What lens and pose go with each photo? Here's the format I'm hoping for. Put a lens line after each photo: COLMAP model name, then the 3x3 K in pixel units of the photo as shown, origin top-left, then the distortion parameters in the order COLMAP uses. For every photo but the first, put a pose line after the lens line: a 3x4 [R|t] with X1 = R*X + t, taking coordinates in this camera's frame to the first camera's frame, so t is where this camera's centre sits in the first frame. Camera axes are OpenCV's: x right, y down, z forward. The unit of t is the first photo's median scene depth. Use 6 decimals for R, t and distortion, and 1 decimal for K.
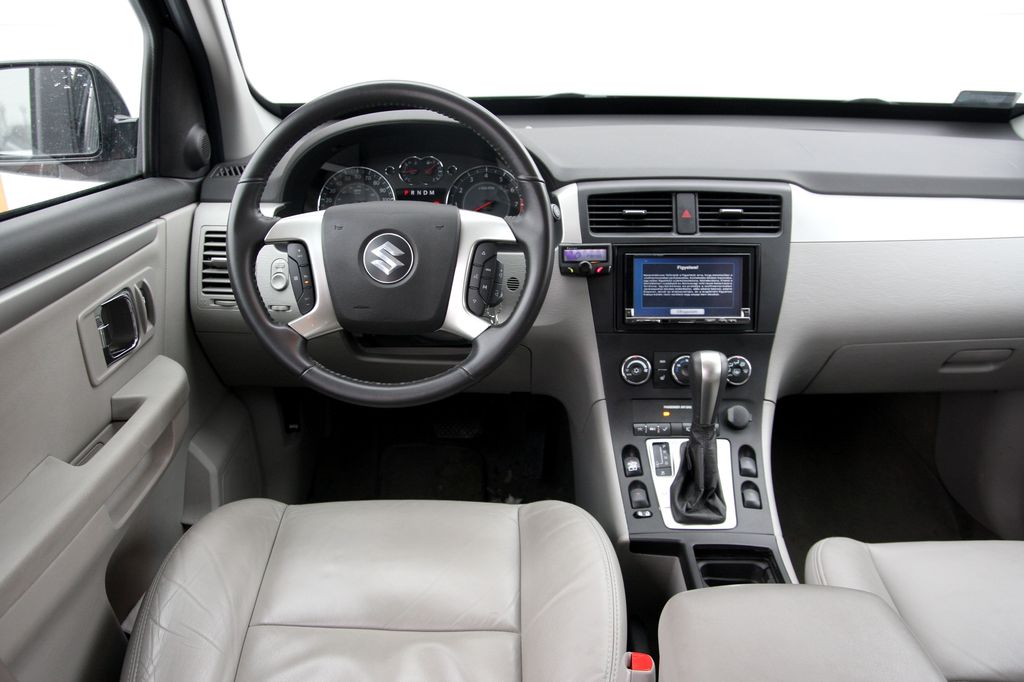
lens RADIAL K [[915.1, 0, 512.0], [0, 915.1, 341.0], [0, 0, 1]] dist [-0.060063, 0.019037]
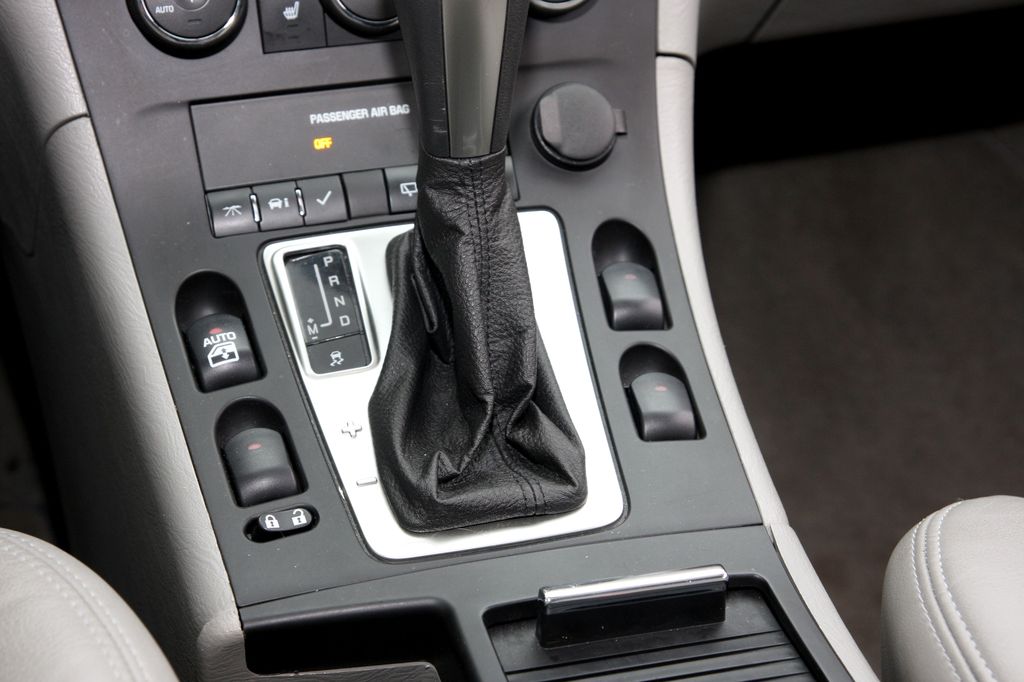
lens RADIAL K [[2198.0, 0, 512.0], [0, 2198.0, 341.0], [0, 0, 1]] dist [0.128925, 0.550669]
pose [[0.959165, -0.137781, 0.247021, 0.055165], [0.105050, 0.984396, 0.141167, 0.053355], [-0.262616, -0.109453, 0.958672, 0.364244]]
